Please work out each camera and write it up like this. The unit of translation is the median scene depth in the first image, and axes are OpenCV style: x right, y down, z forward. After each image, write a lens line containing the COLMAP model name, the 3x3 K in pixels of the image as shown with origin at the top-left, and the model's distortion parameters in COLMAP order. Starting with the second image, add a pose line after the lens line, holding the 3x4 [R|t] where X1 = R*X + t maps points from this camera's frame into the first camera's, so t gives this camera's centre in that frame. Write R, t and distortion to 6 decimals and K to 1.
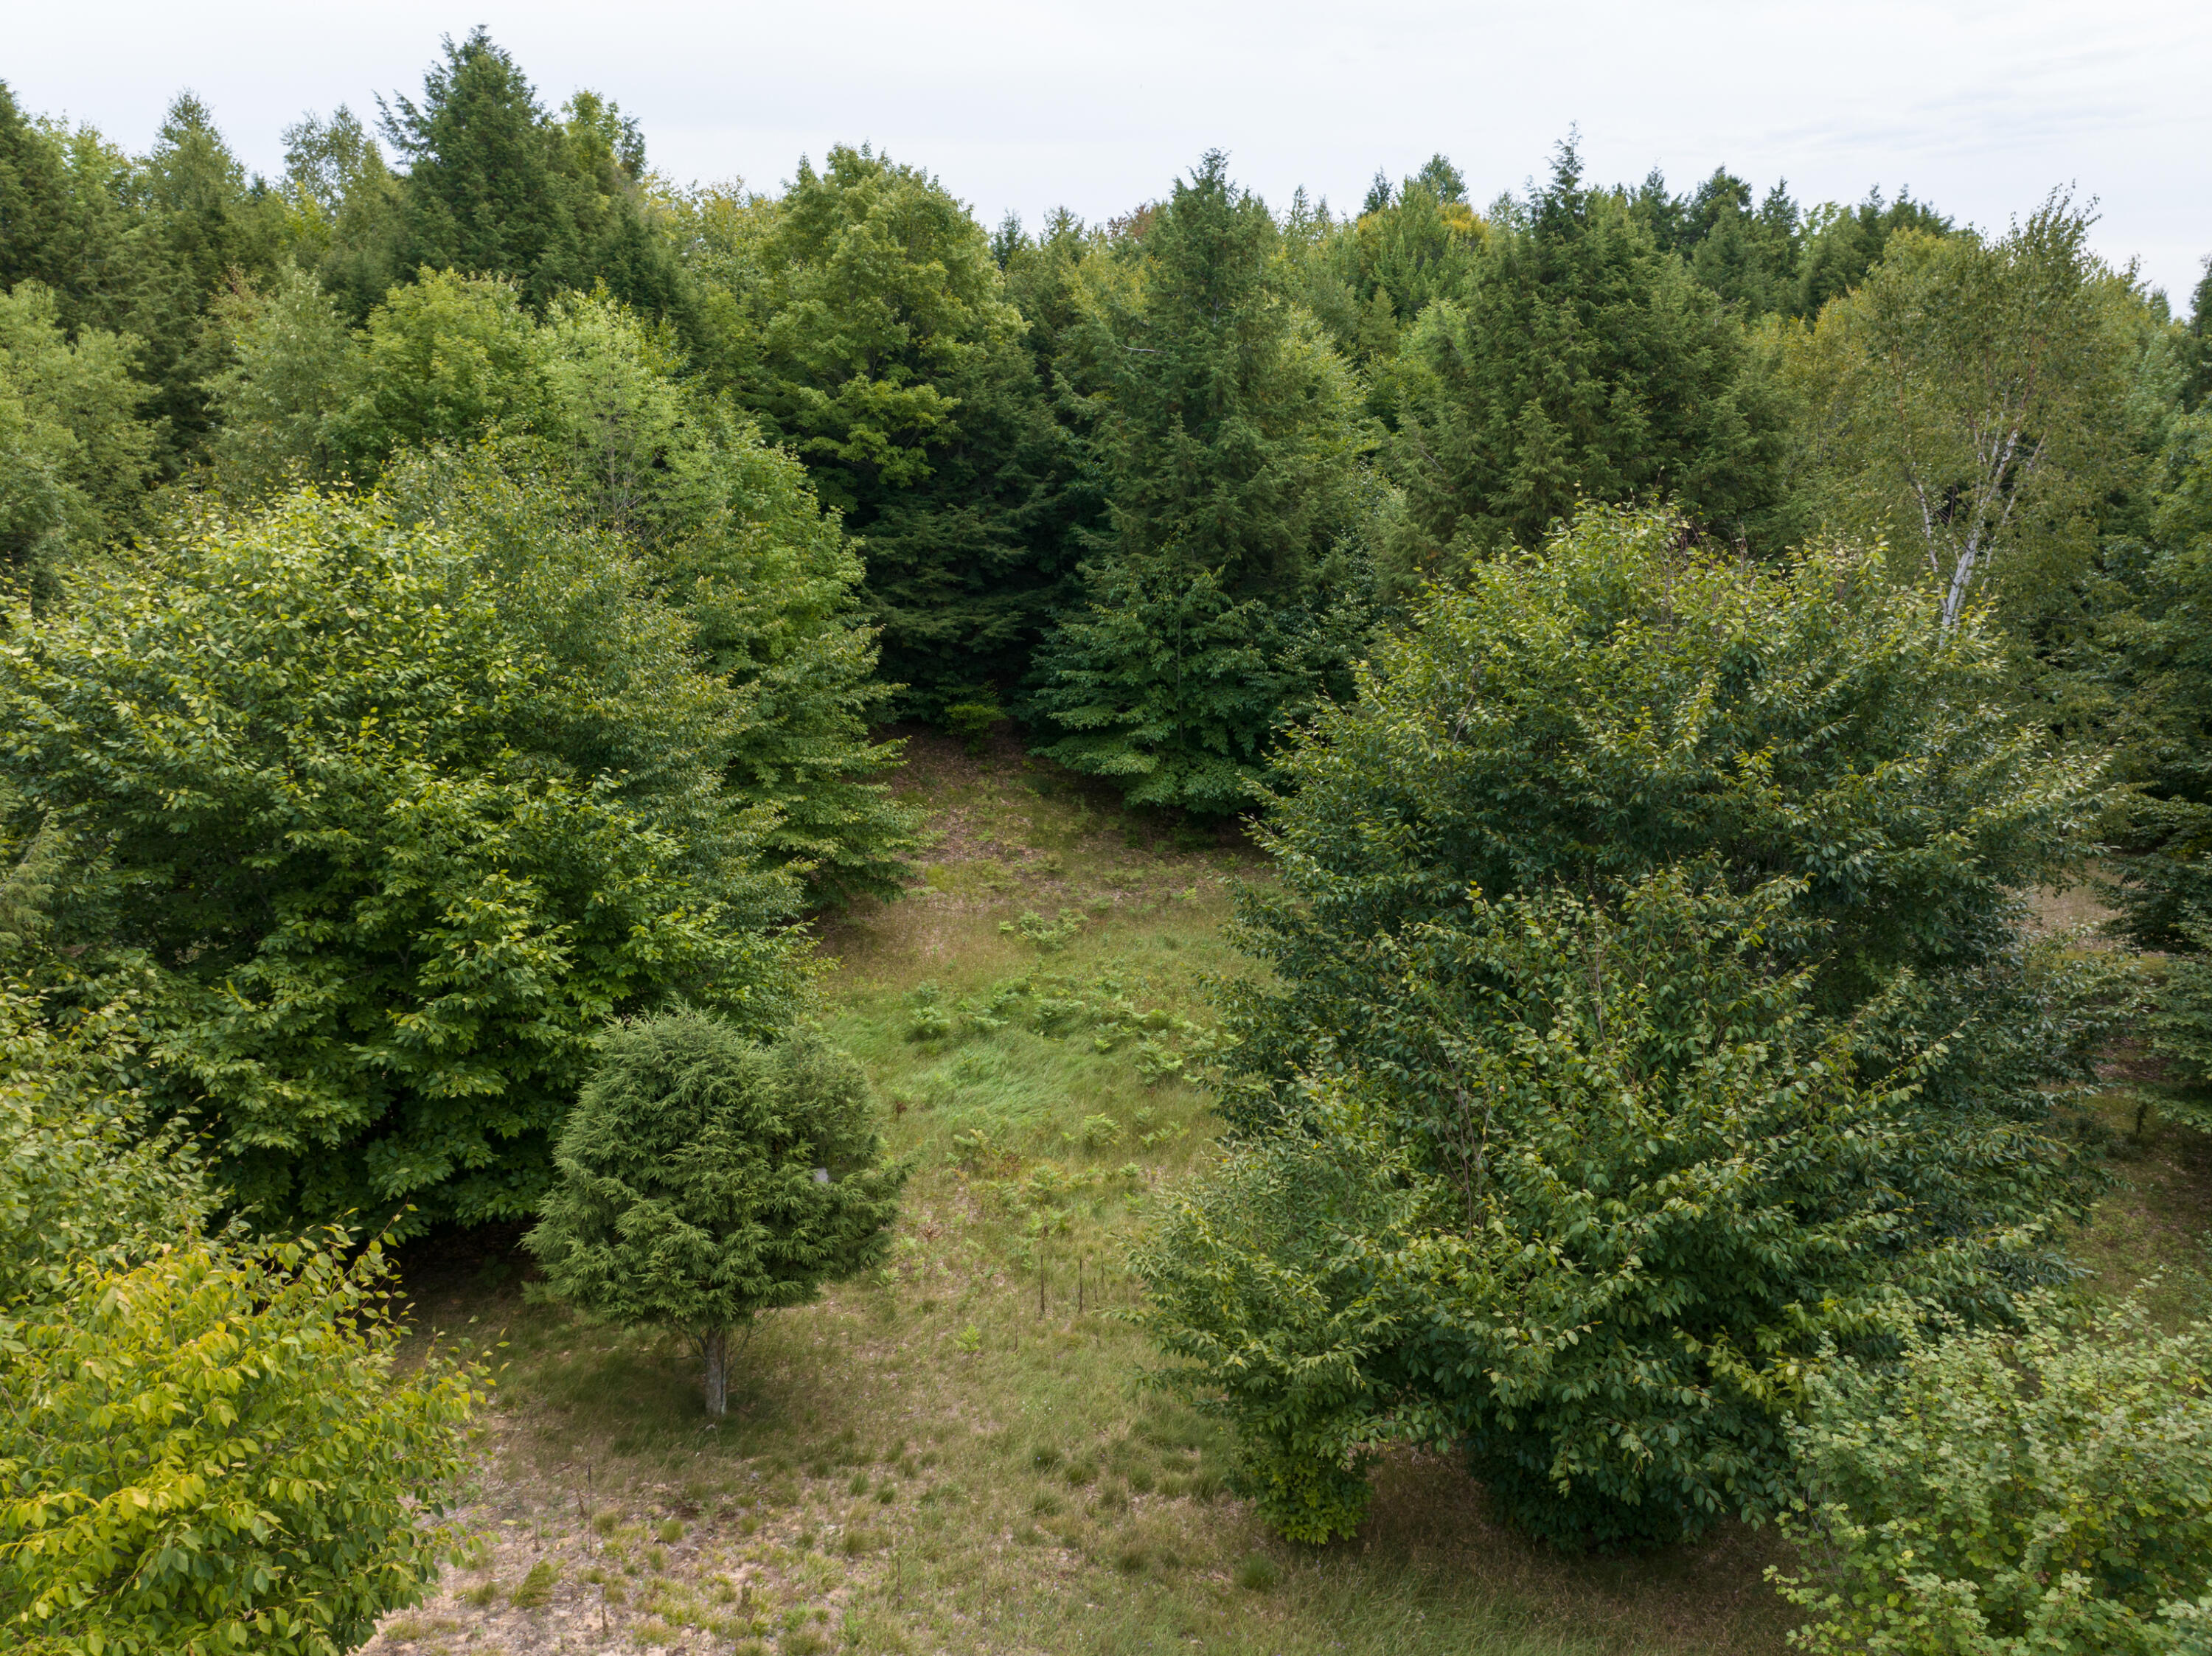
lens RADIAL K [[1559.9, 0, 1113.1], [0, 1559.9, 826.8], [0, 0, 1]] dist [-0.048442, -0.000581]
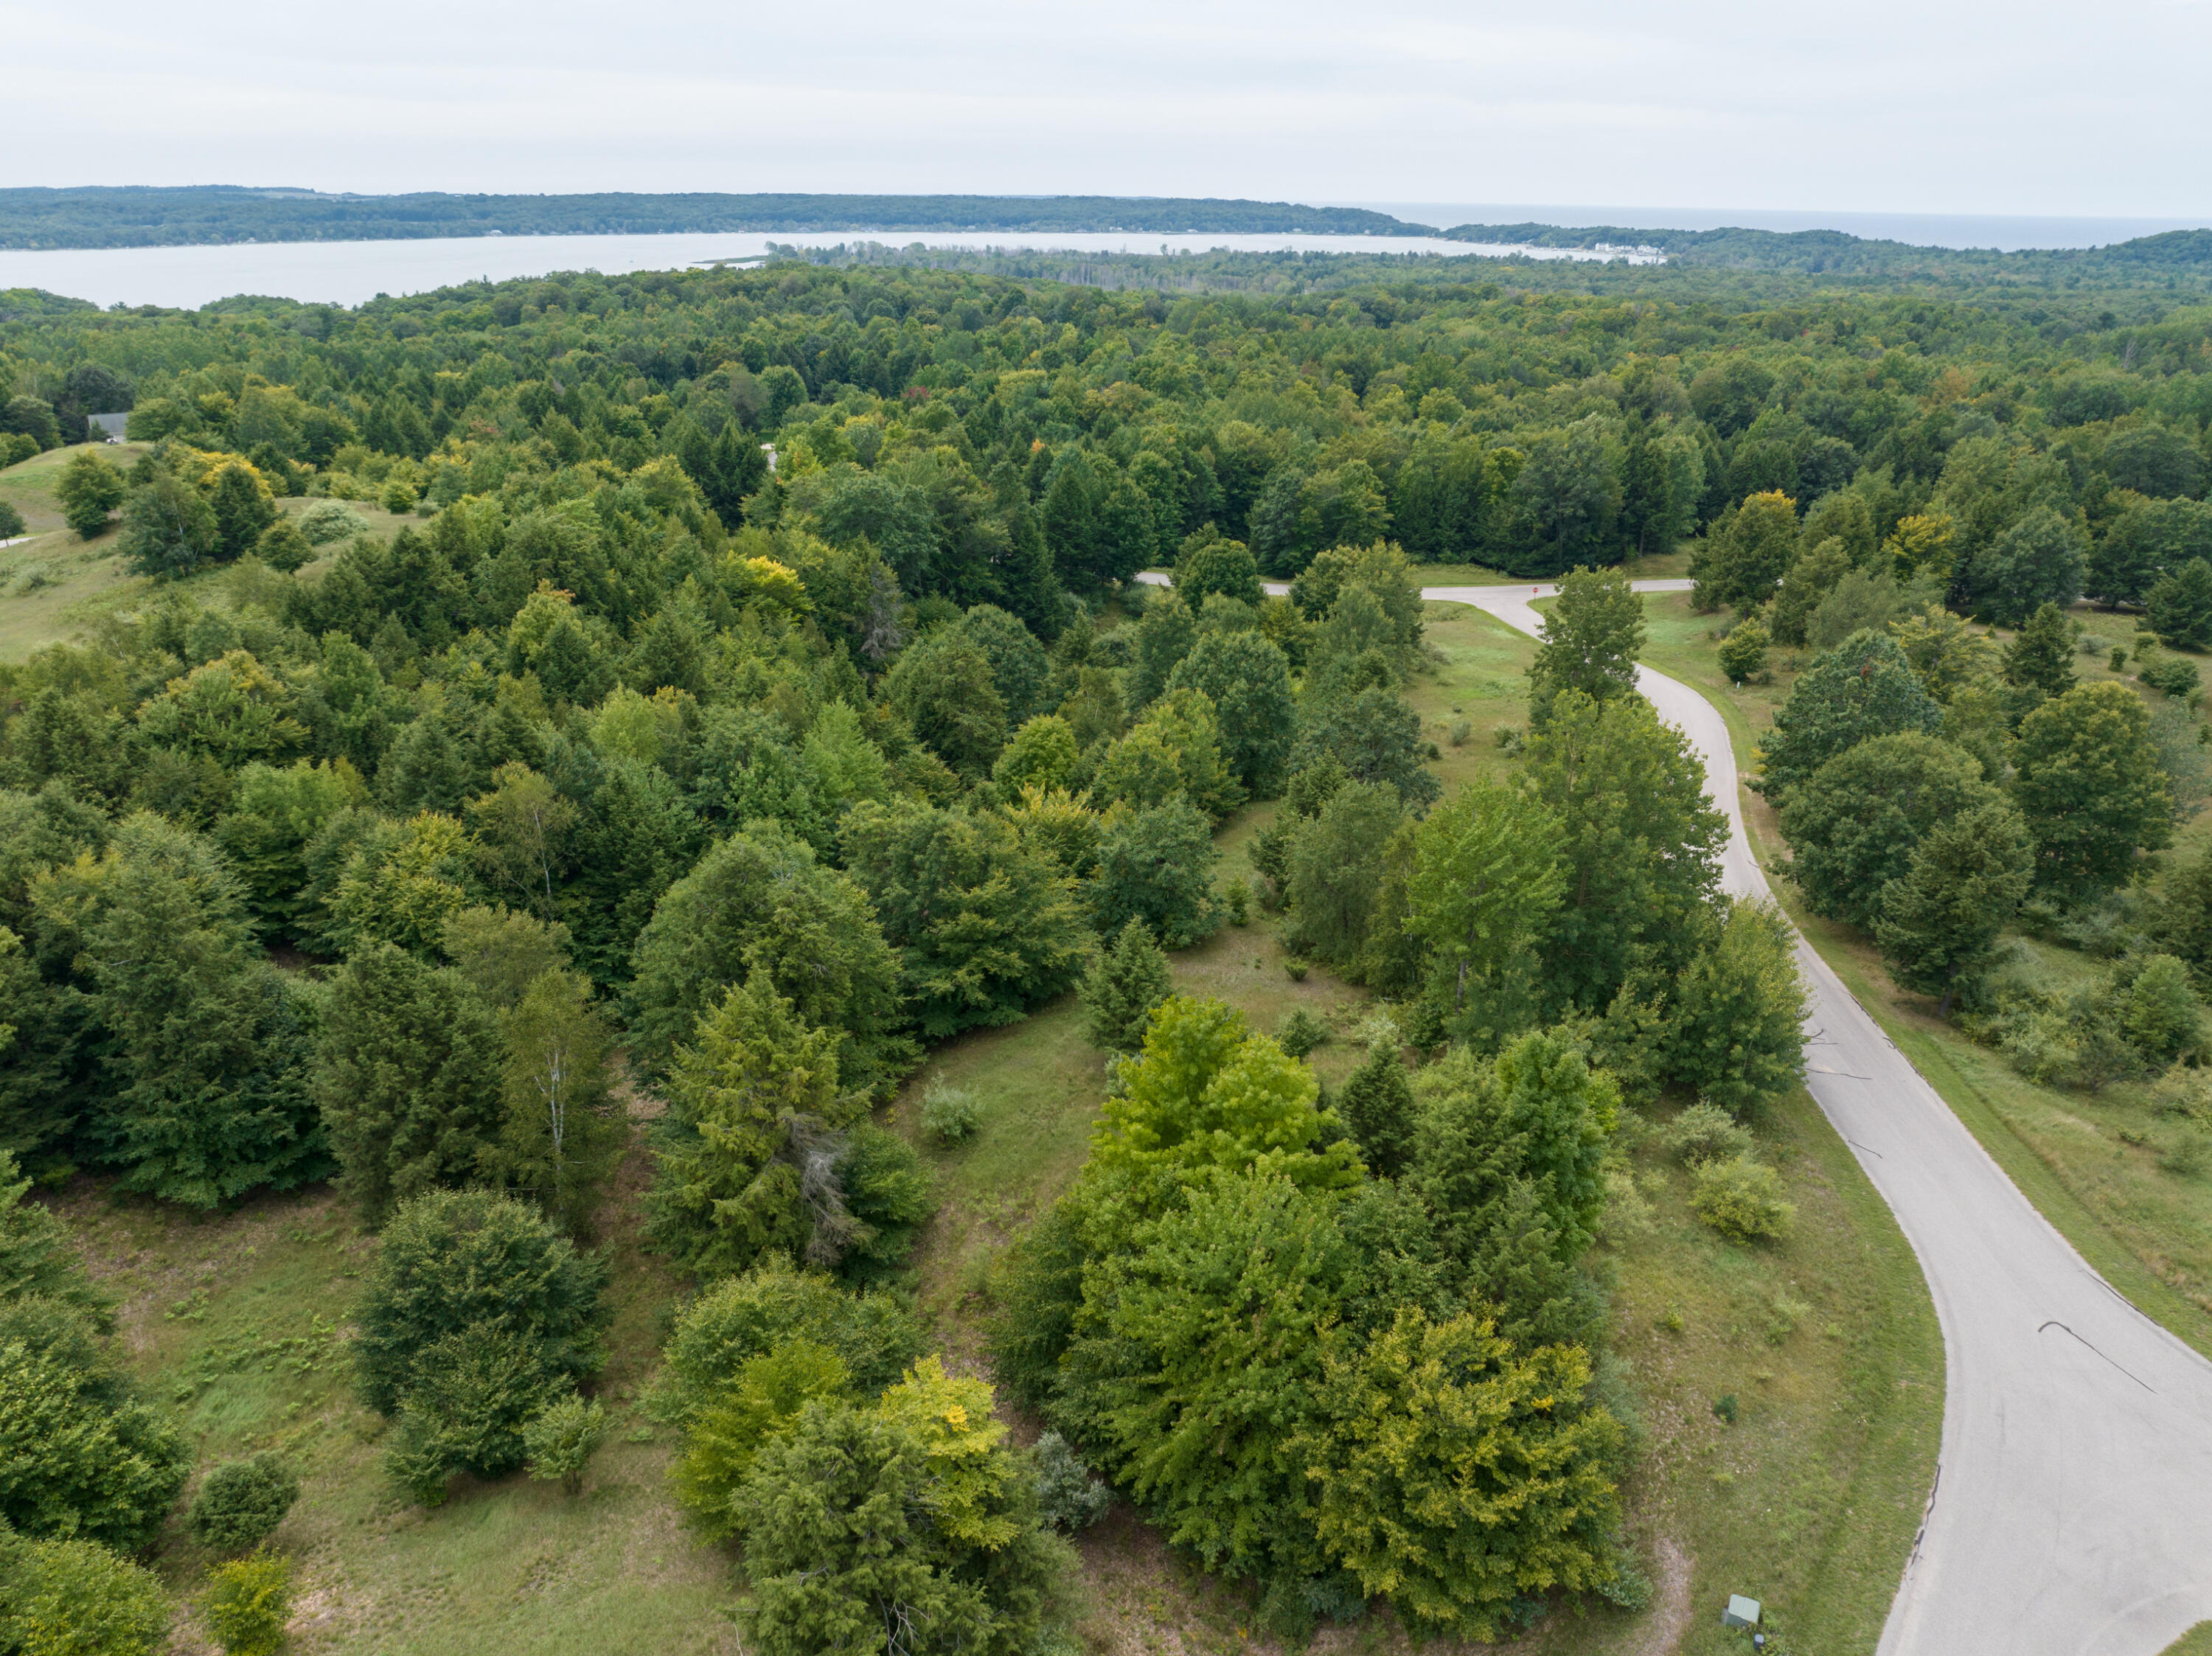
lens RADIAL K [[1559.9, 0, 1110.5], [0, 1559.9, 835.8], [0, 0, 1]] dist [-0.048442, -0.000581]
pose [[0.731811, -0.254523, 0.632195, -0.777415], [0.195062, 0.967060, 0.163542, -1.806289], [-0.652995, 0.003635, 0.757353, -3.741287]]
